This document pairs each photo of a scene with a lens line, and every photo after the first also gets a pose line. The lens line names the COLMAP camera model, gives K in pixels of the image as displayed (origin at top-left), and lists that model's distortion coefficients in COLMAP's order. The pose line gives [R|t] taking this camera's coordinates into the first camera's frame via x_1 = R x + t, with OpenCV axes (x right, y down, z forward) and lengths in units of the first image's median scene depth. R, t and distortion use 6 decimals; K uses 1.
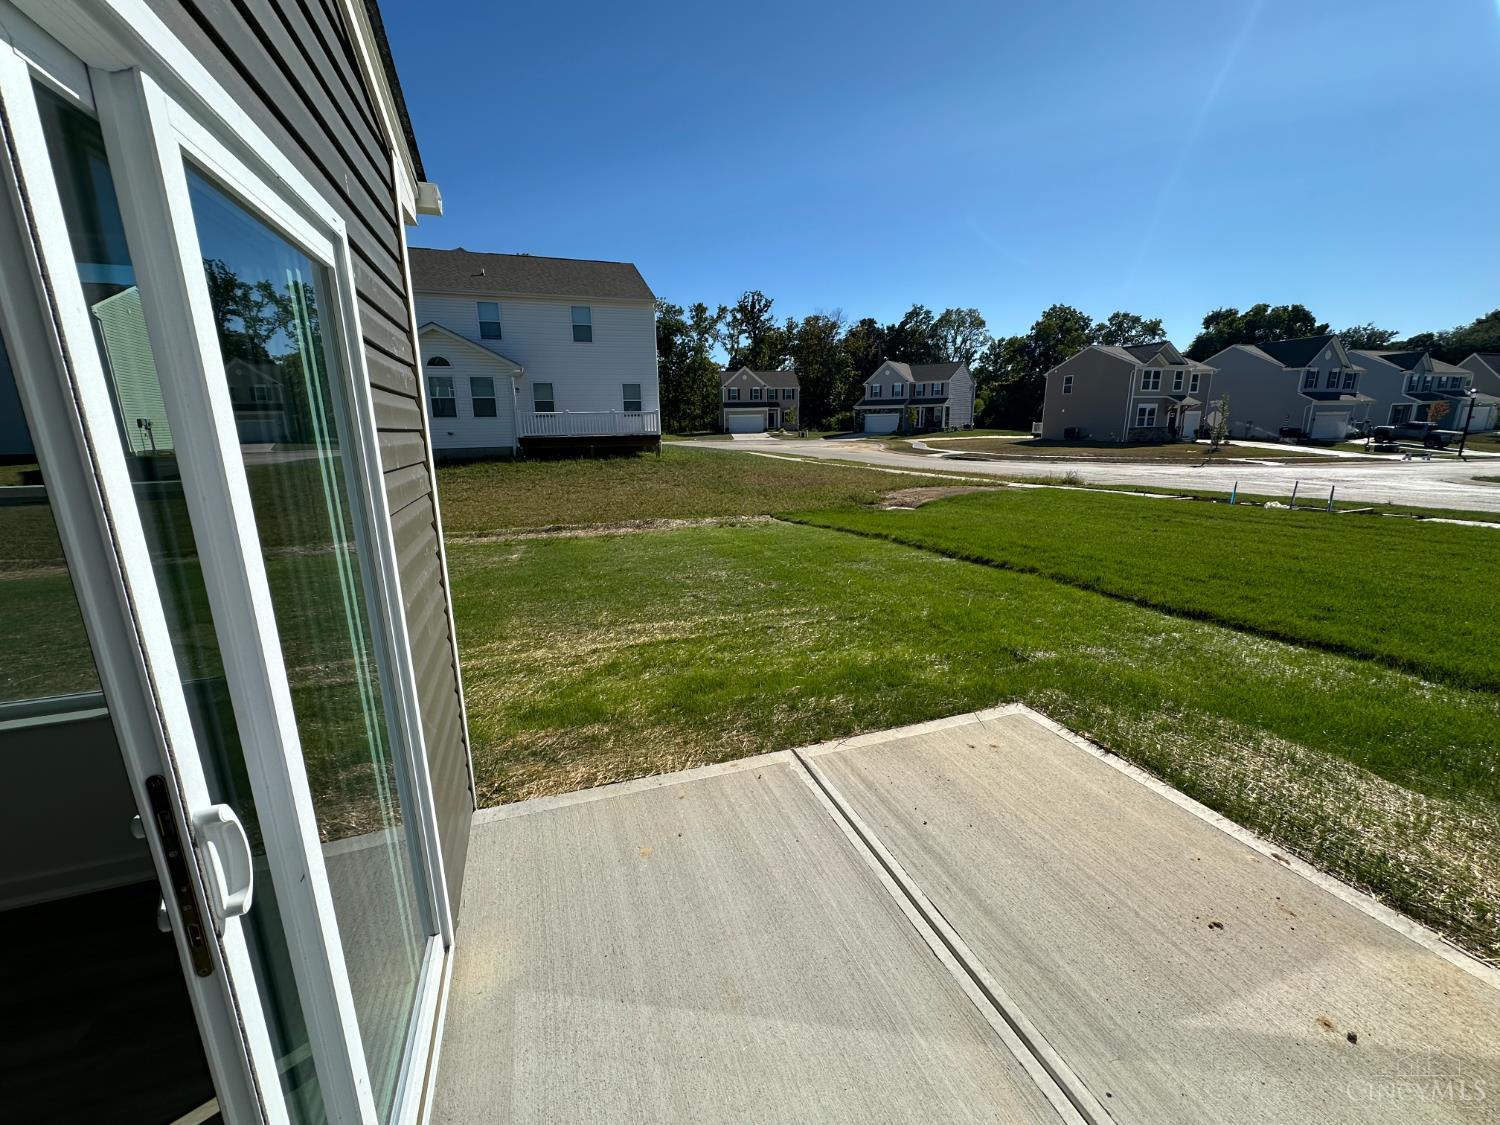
lens RADIAL K [[597.6, 0, 747.7], [0, 597.6, 561.4], [0, 0, 1]] dist [-0.000578, 0.000861]
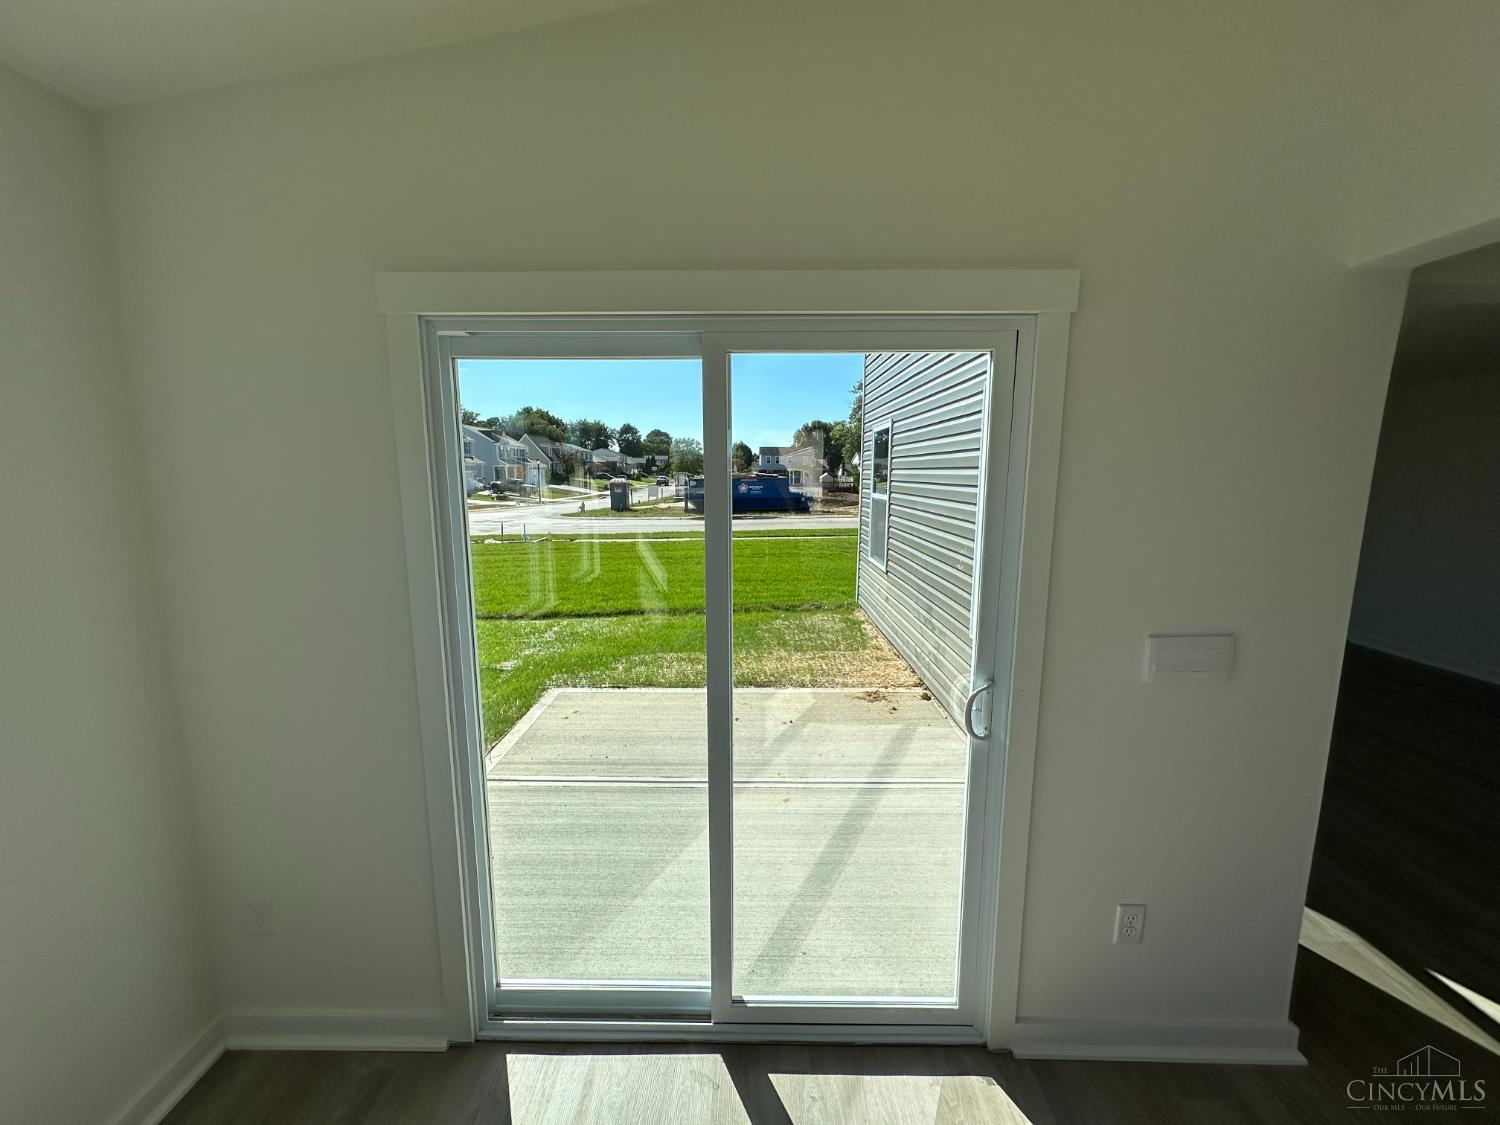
lens RADIAL K [[597.6, 0, 747.7], [0, 597.6, 561.4], [0, 0, 1]] dist [-0.000578, 0.000861]
pose [[0.344255, -0.120749, 0.931079, -0.607502], [0.202293, 0.977942, 0.052031, -0.022766], [-0.916824, 0.170439, 0.361089, 0.055722]]
